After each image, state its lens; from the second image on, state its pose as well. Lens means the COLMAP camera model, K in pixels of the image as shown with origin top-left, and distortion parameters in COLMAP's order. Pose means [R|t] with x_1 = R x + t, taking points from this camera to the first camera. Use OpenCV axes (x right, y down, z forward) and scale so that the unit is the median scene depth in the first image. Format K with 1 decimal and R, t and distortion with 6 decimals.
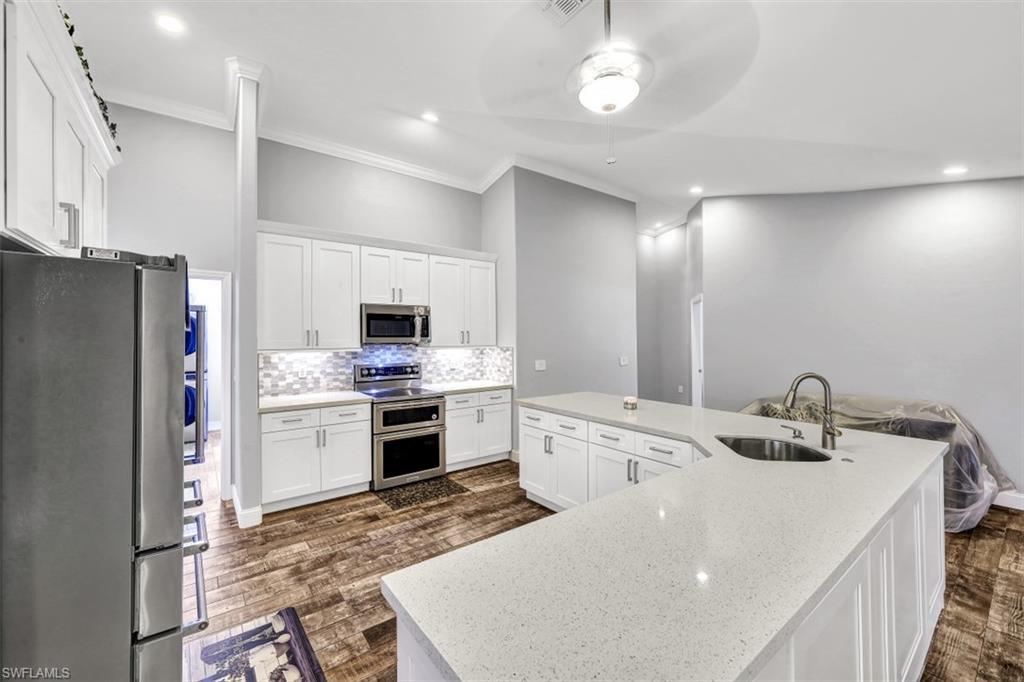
lens RADIAL K [[409.2, 0, 516.0], [0, 409.2, 336.0], [0, 0, 1]] dist [0.000746, 0.000009]
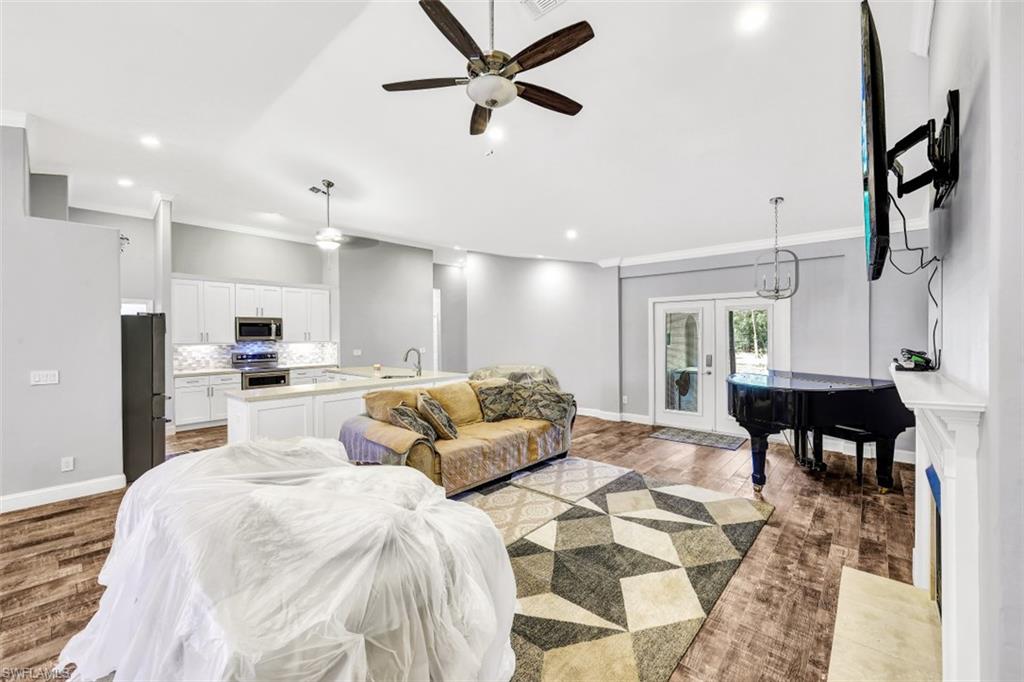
lens RADIAL K [[409.2, 0, 507.3], [0, 409.2, 337.6], [0, 0, 1]] dist [0.000746, 0.000009]
pose [[0.984442, -0.006379, 0.175593, 0.425714], [0.005507, 0.999970, 0.005452, 0.004485], [-0.175622, -0.004400, 0.984448, -0.862031]]
